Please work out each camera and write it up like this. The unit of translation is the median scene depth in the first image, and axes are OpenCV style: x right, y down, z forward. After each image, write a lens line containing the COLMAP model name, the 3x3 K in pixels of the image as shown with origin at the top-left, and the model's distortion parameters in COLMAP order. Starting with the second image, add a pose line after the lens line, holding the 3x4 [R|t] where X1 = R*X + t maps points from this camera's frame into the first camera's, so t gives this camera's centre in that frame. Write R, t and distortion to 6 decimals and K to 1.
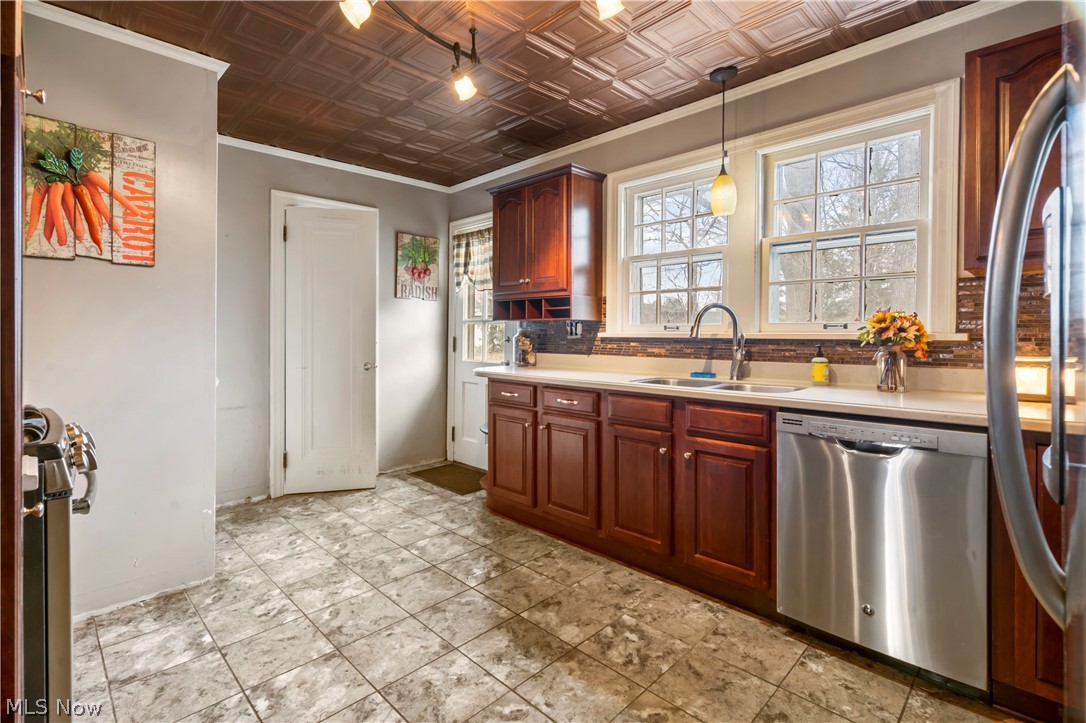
lens RADIAL K [[543.2, 0, 538.0], [0, 543.2, 335.7], [0, 0, 1]] dist [-0.001667, 0.002200]
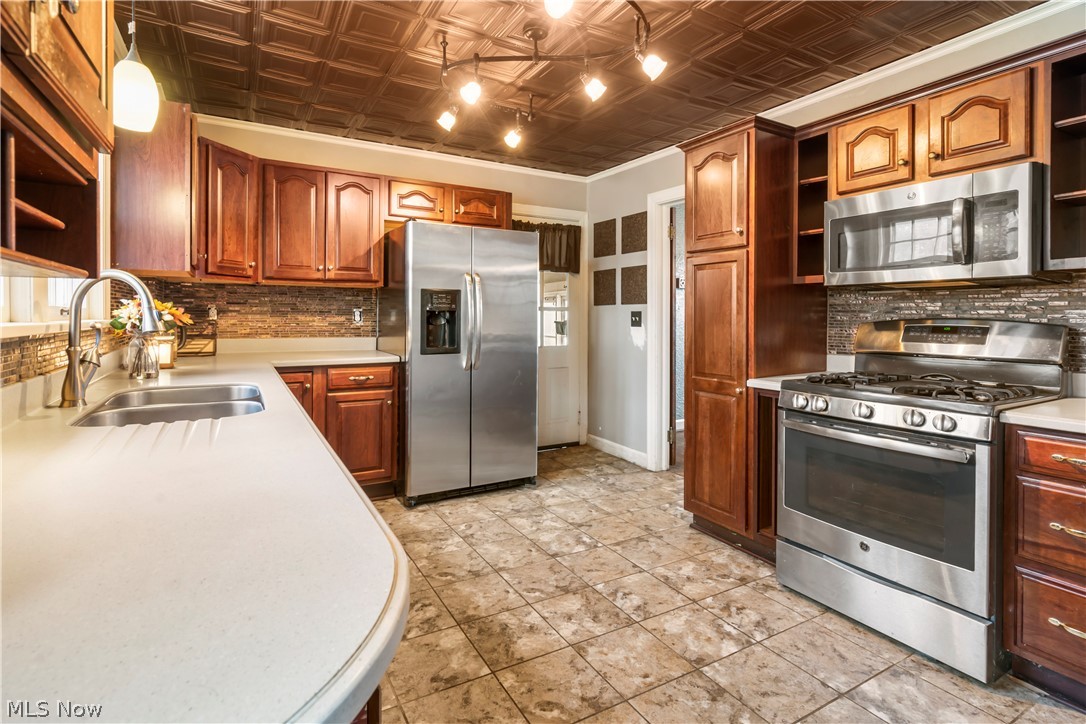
lens RADIAL K [[543.2, 0, 551.5], [0, 543.2, 318.3], [0, 0, 1]] dist [-0.001667, 0.002200]
pose [[-0.975955, -0.006652, 0.217872, -0.317099], [-0.004318, 0.999928, 0.011189, -0.024441], [-0.217931, 0.009979, -0.975913, 1.899533]]
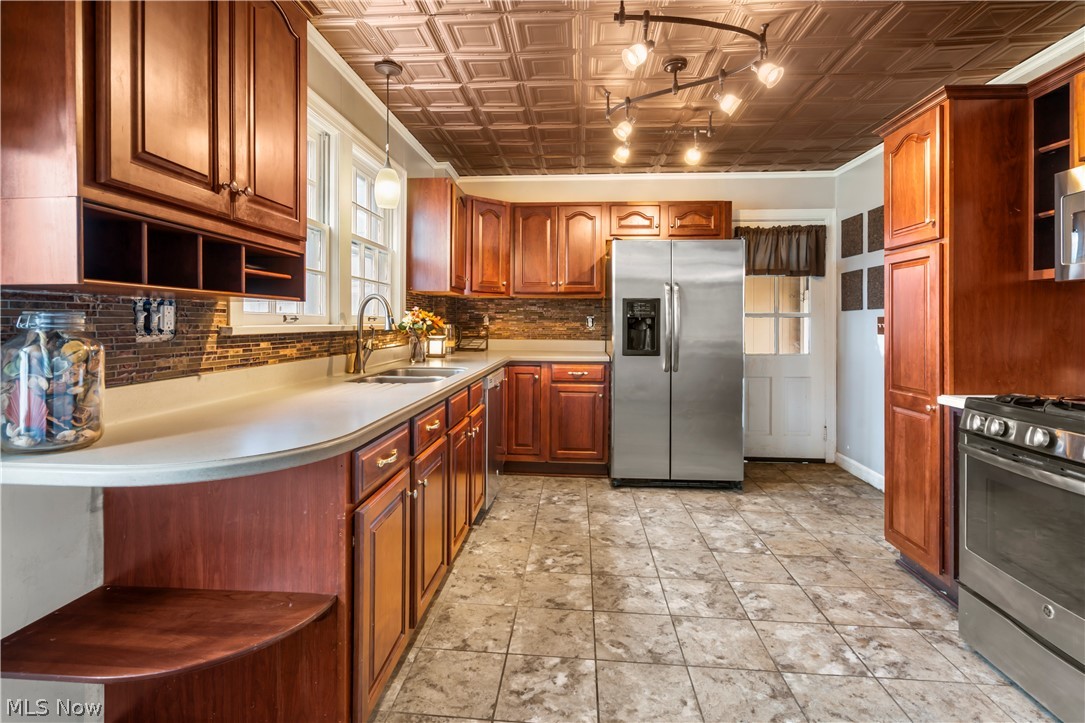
lens RADIAL K [[542.7, 0, 539.0], [0, 542.7, 319.9], [0, 0, 1]] dist [-0.001667, 0.002200]
pose [[-0.680788, -0.000668, 0.732481, -0.748889], [-0.000051, 1.000000, 0.000865, -0.020570], [-0.732481, 0.000551, -0.680787, 1.881887]]
